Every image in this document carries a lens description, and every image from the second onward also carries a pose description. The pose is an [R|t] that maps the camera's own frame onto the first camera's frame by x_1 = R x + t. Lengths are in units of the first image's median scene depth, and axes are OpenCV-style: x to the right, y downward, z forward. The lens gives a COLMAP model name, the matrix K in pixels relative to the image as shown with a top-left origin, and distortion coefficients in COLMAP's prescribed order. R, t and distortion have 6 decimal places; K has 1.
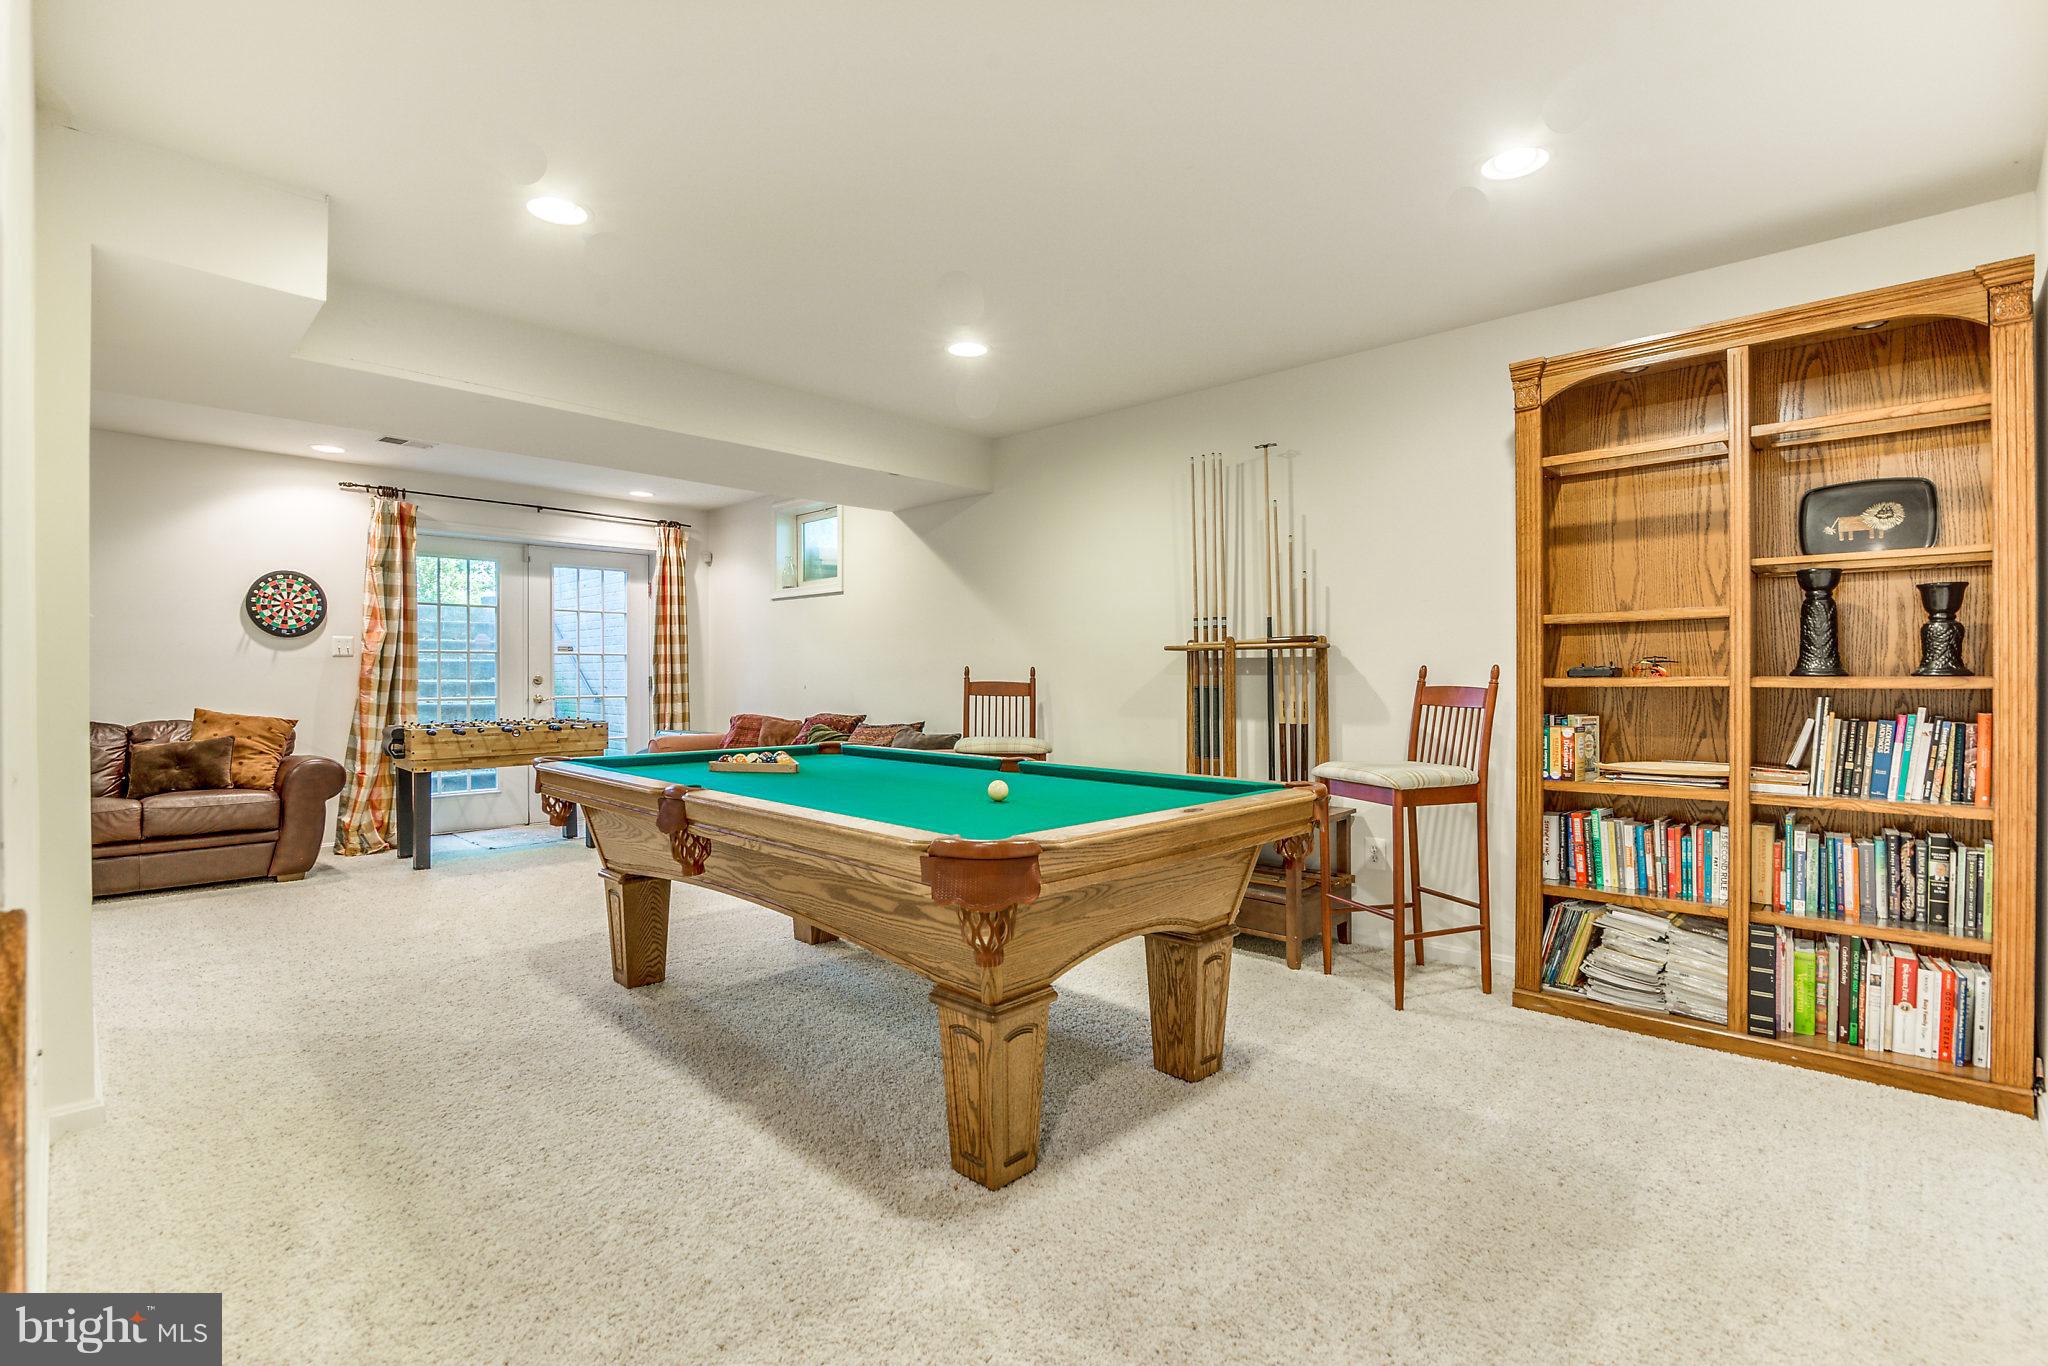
lens RADIAL K [[956.9, 0, 1026.7], [0, 956.9, 681.4], [0, 0, 1]] dist [-0.019683, 0.001364]
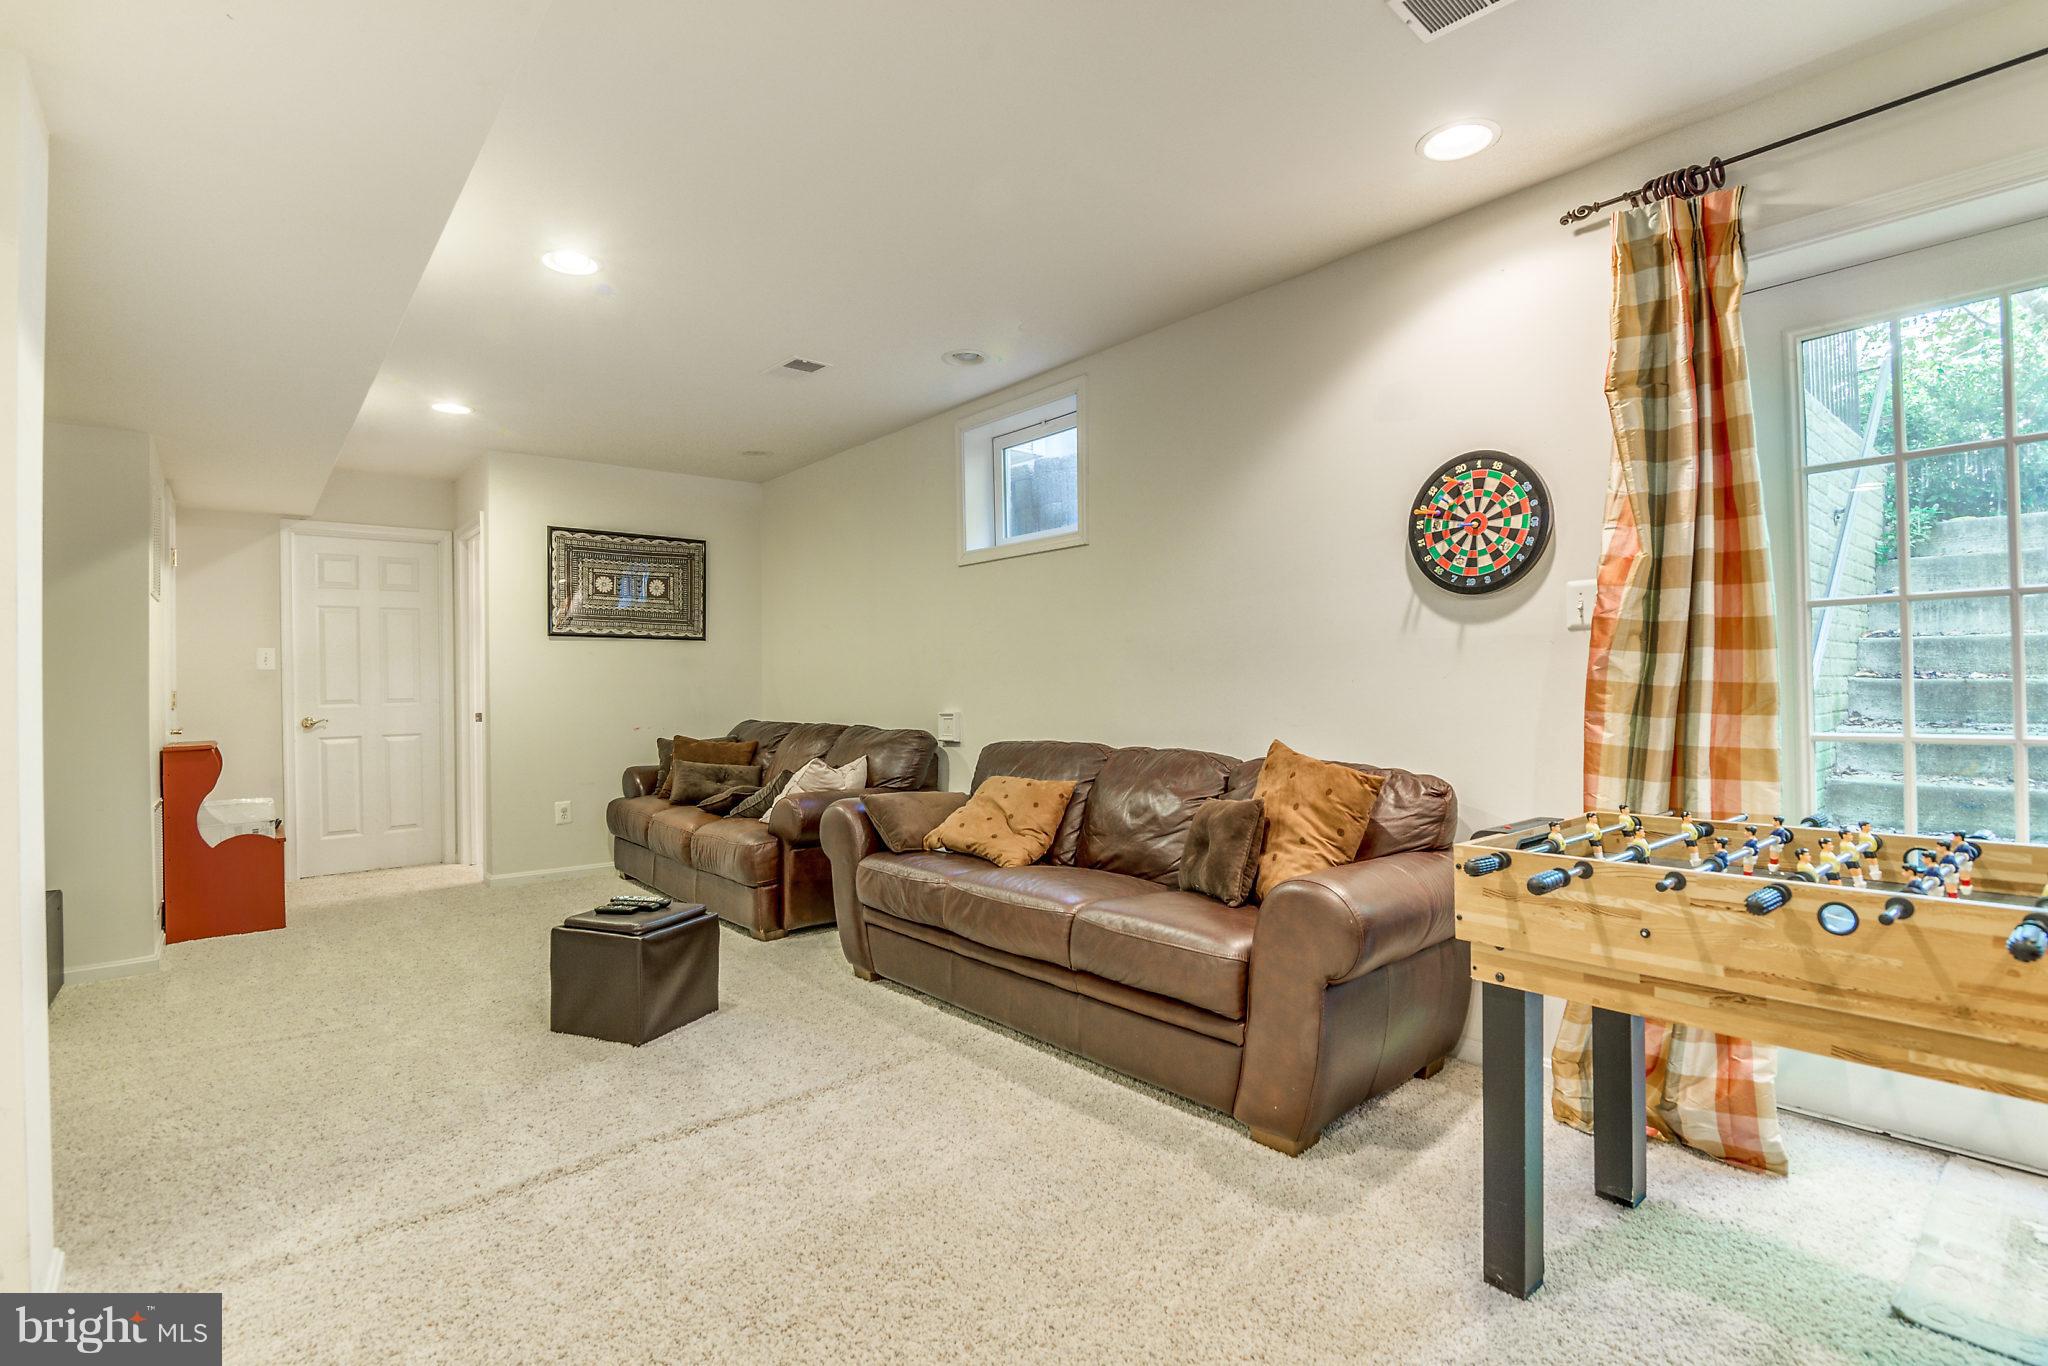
lens RADIAL K [[956.9, 0, 1025.6], [0, 956.9, 679.9], [0, 0, 1]] dist [-0.019683, 0.001364]
pose [[-0.085067, -0.005452, -0.996360, -0.290210], [0.008151, 0.999948, -0.006168, -0.003004], [0.996342, -0.008646, -0.085018, 0.811731]]
